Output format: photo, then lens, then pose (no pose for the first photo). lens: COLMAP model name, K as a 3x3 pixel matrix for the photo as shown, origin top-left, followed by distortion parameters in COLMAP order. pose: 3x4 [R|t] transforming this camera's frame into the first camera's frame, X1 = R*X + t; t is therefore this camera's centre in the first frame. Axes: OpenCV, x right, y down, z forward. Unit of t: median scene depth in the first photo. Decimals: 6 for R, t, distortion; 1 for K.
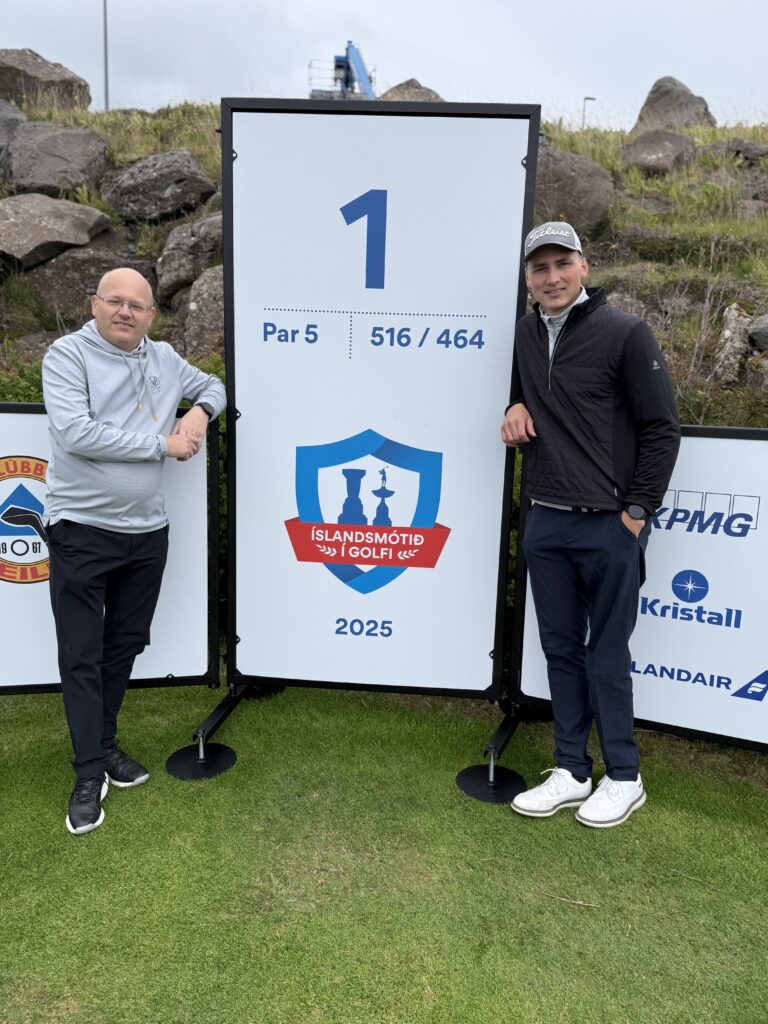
lens RADIAL K [[719.1, 0, 384.0], [0, 719.1, 512.0], [0, 0, 1]] dist [0.078258, -0.104054]
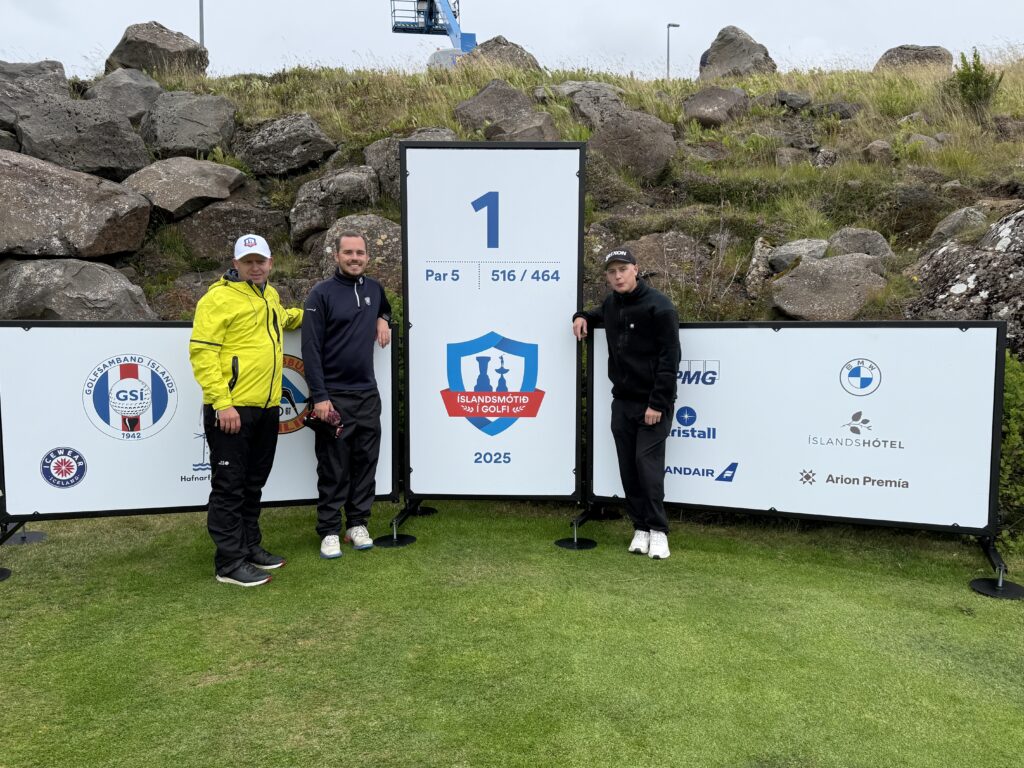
lens RADIAL K [[796.8, 0, 512.0], [0, 796.8, 384.0], [0, 0, 1]] dist [0.183105, -0.363214]
pose [[0.998477, -0.035098, 0.042568, -0.052813], [0.038670, 0.995525, -0.086221, 0.149197], [-0.039351, 0.087736, 0.995366, -0.734188]]
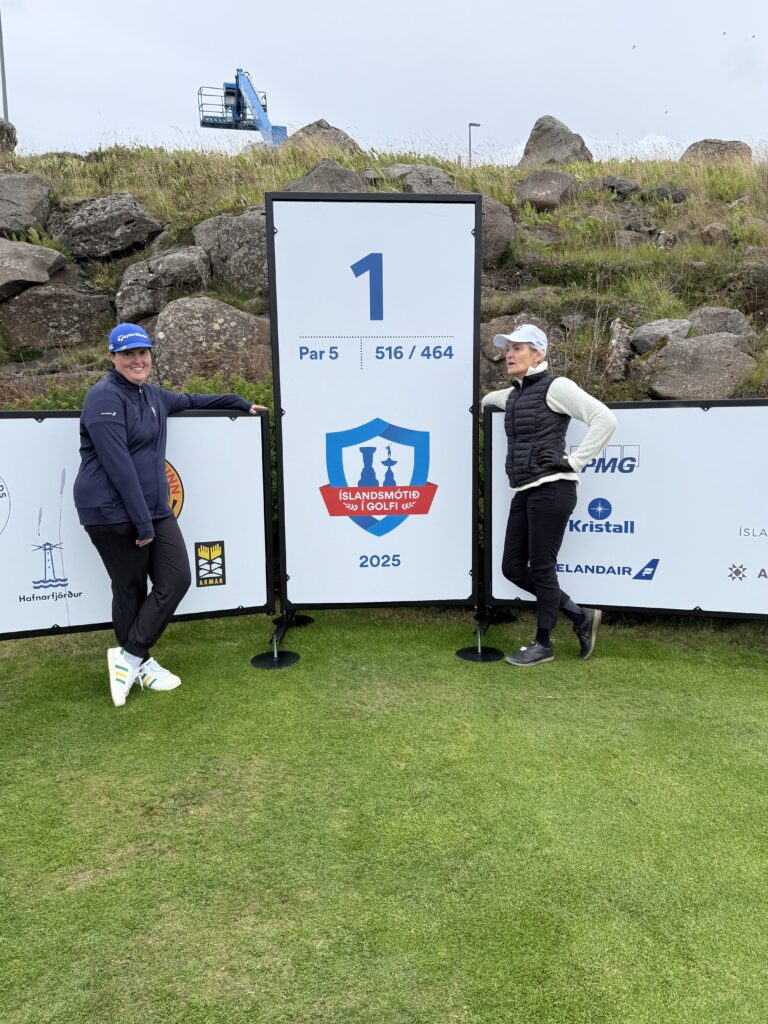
lens RADIAL K [[740.6, 0, 384.0], [0, 740.6, 512.0], [0, 0, 1]] dist [0.116511, -0.176713]
pose [[0.990167, -0.065274, 0.123726, -0.187512], [0.069256, 0.997202, -0.028156, 0.104753], [-0.121542, 0.036448, 0.991917, -0.418713]]
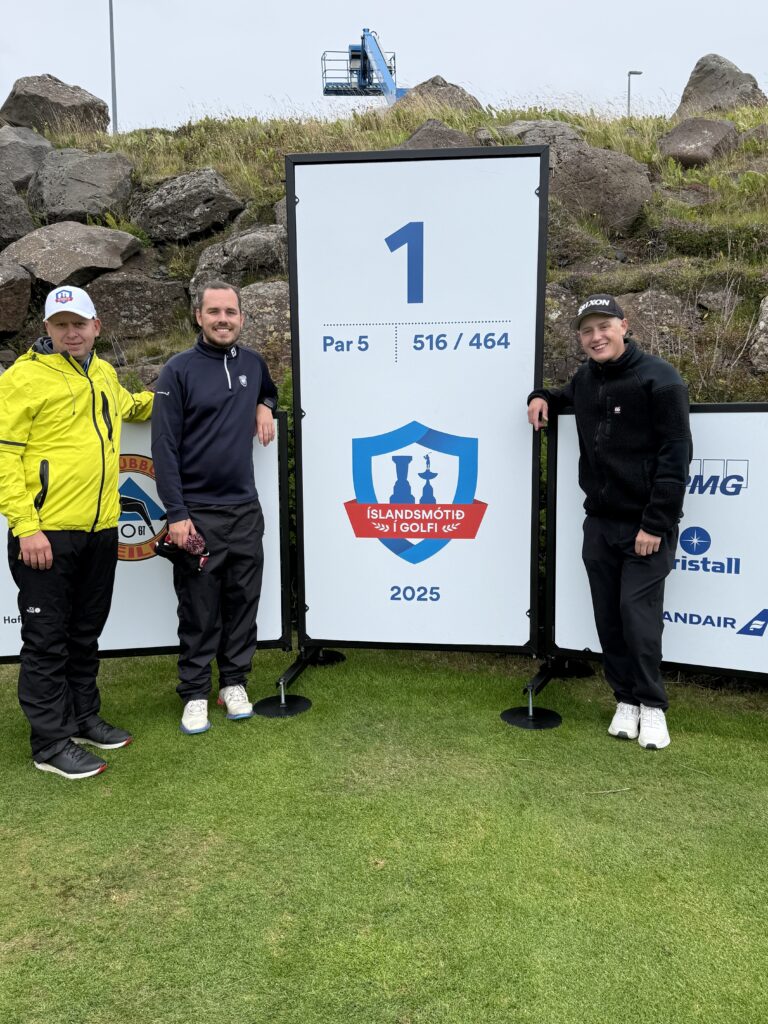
lens RADIAL K [[826.6, 0, 373.3], [0, 826.6, 512.2], [0, 0, 1]] dist [0.147021, -0.279968]
pose [[0.997861, -0.035947, -0.054594, -0.017505], [0.033558, 0.998465, -0.044052, 0.084947], [0.056094, 0.042125, 0.997536, -0.325916]]
